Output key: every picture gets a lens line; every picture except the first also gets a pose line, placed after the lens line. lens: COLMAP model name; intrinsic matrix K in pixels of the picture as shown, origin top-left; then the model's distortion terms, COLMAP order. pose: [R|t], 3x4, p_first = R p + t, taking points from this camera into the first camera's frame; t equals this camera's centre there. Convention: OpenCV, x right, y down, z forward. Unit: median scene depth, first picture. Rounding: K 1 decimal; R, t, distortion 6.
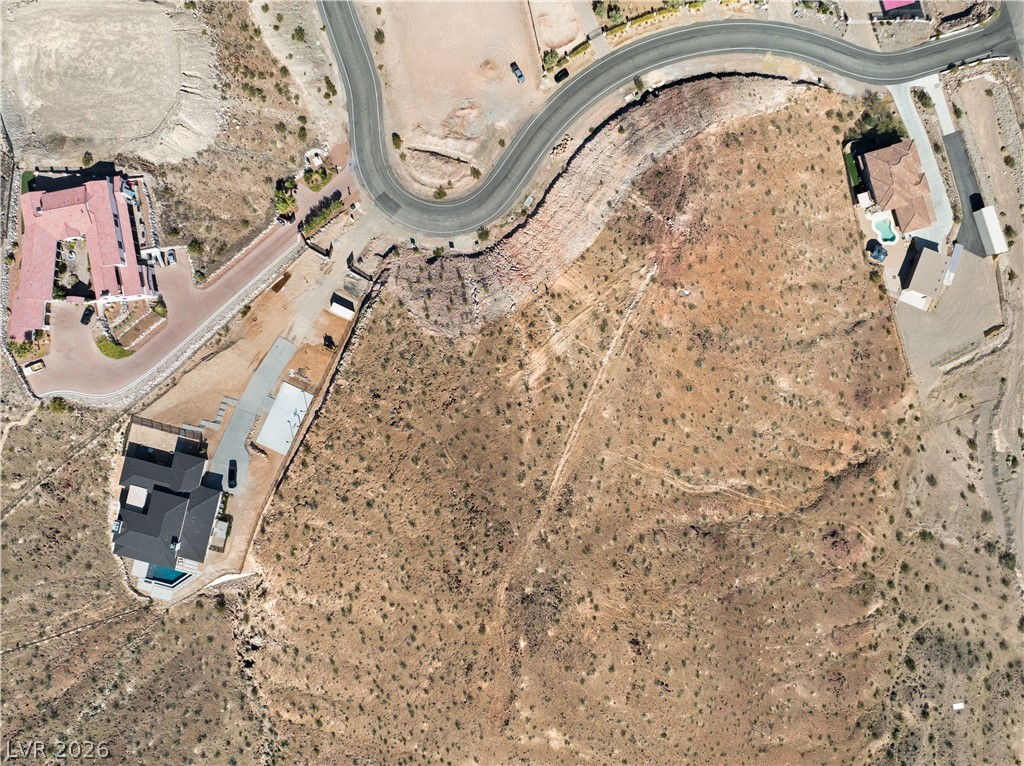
lens RADIAL K [[704.9, 0, 516.8], [0, 704.9, 382.2], [0, 0, 1]] dist [-0.033819, -0.001498]
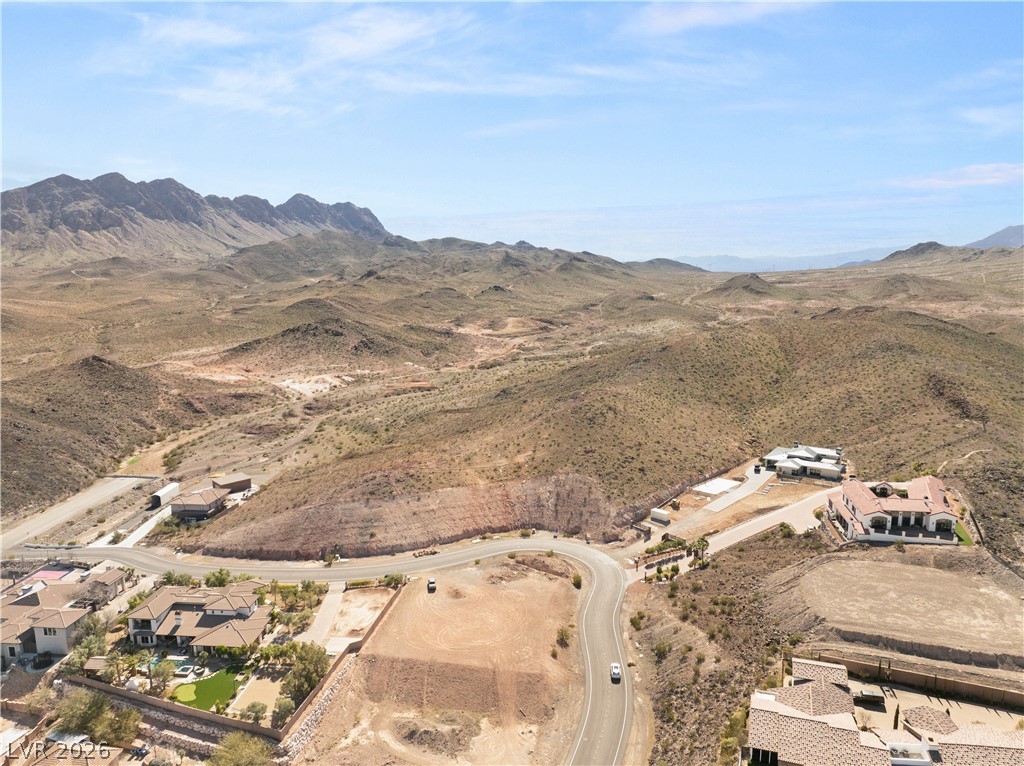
lens RADIAL K [[728.7, 0, 518.1], [0, 728.7, 382.0], [0, 0, 1]] dist [-0.034637, -0.004405]
pose [[-0.940578, -0.051718, 0.335617, -0.439880], [0.339566, -0.151699, 0.928268, -1.335299], [0.002905, 0.987073, 0.160247, 0.613636]]
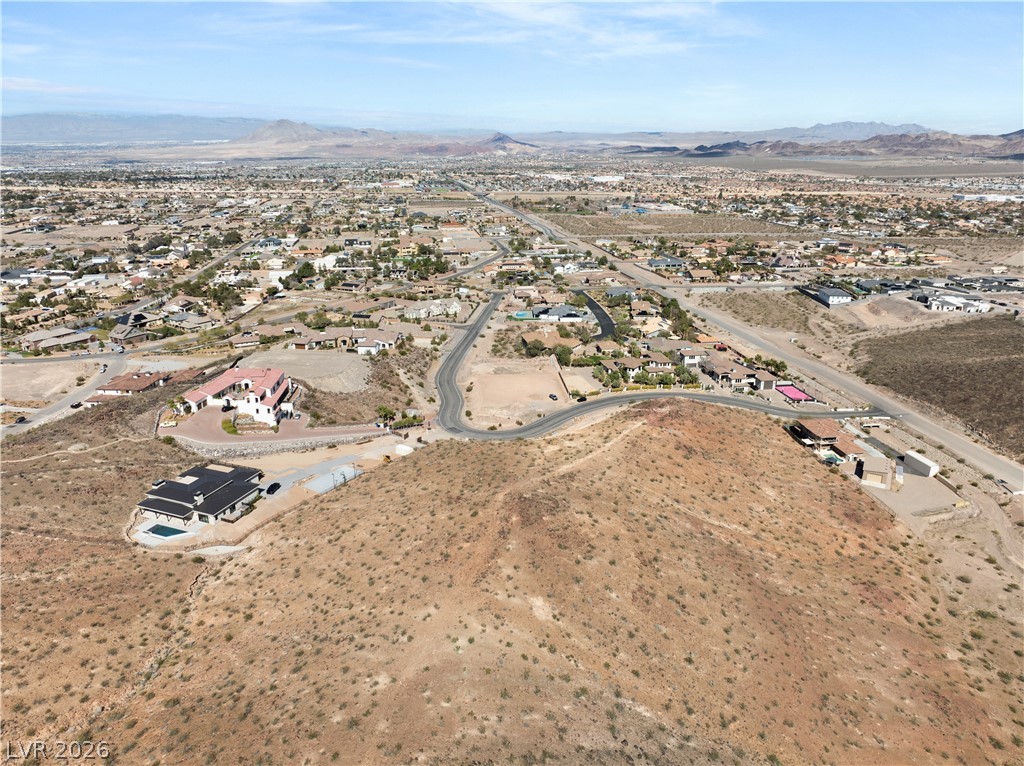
lens RADIAL K [[725.3, 0, 519.5], [0, 725.3, 379.6], [0, 0, 1]] dist [-0.036795, -0.000558]
pose [[0.993569, 0.030620, -0.109007, 0.105895], [-0.113021, 0.326090, -0.938558, 1.127260], [0.006807, 0.944843, 0.327454, 0.467481]]
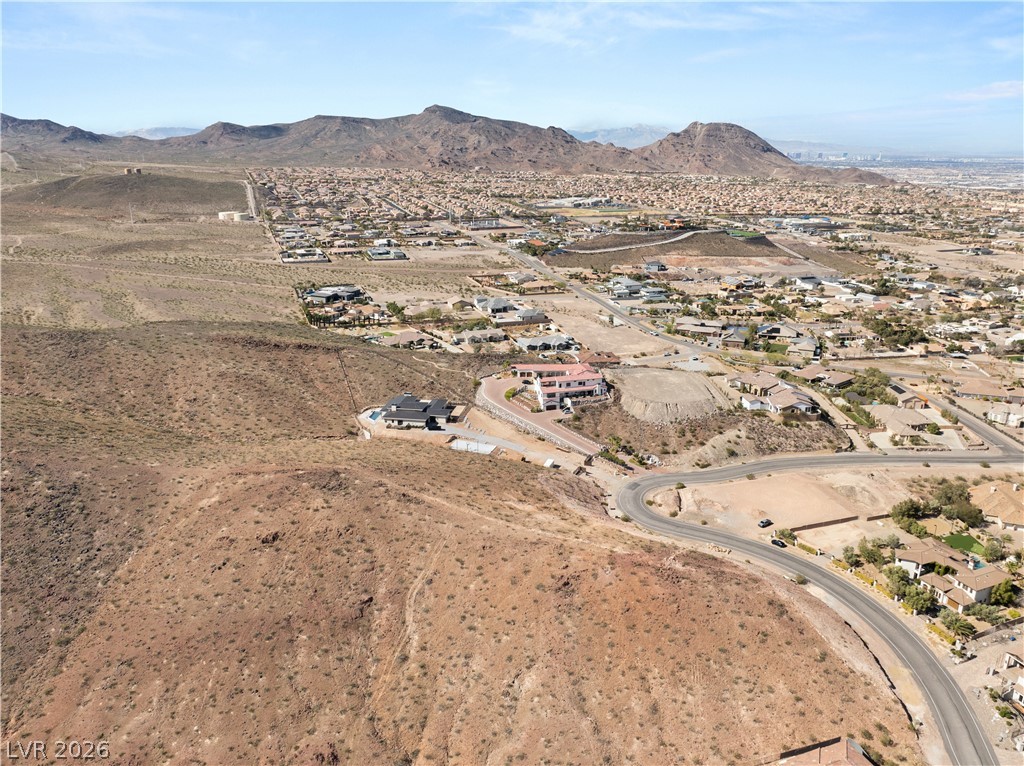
lens RADIAL K [[728.7, 0, 518.1], [0, 728.7, 382.0], [0, 0, 1]] dist [-0.034637, -0.004405]
pose [[0.085418, 0.295861, -0.951404, 1.144246], [-0.996317, 0.032533, -0.079333, 0.075077], [0.007481, 0.954677, 0.297550, 0.422475]]
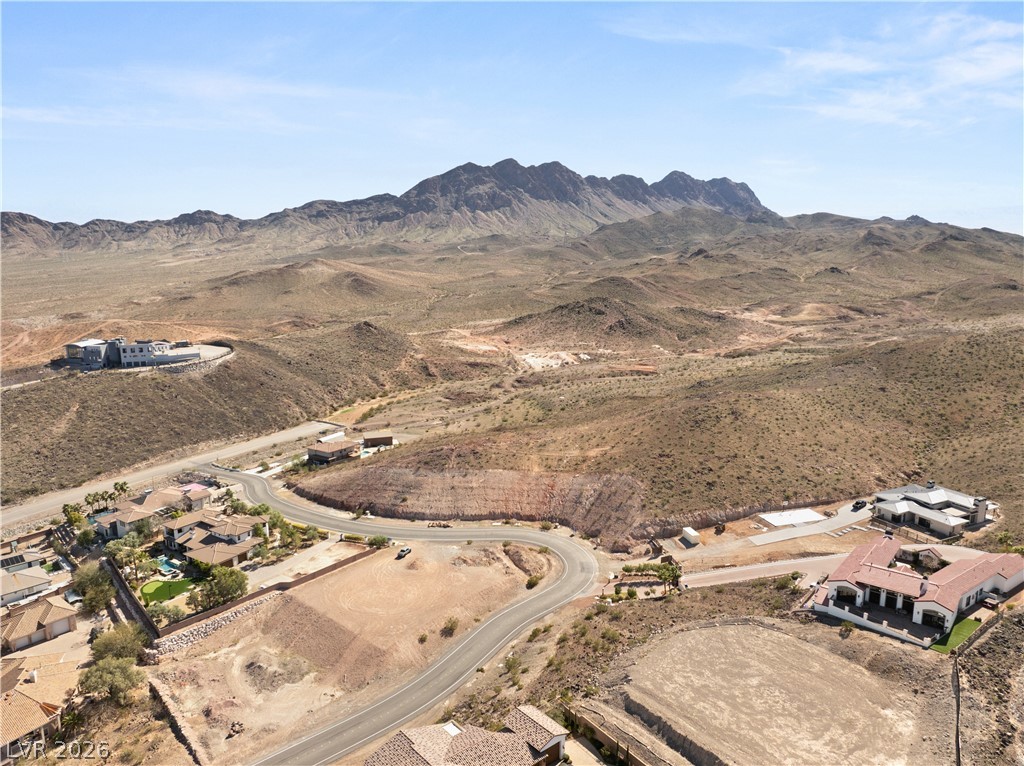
lens RADIAL K [[728.7, 0, 518.1], [0, 728.7, 382.0], [0, 0, 1]] dist [-0.034637, -0.004405]
pose [[-0.640566, -0.142907, 0.754489, -0.908978], [0.767887, -0.125666, 0.628139, -0.997369], [0.005048, 0.981726, 0.190233, 0.594096]]
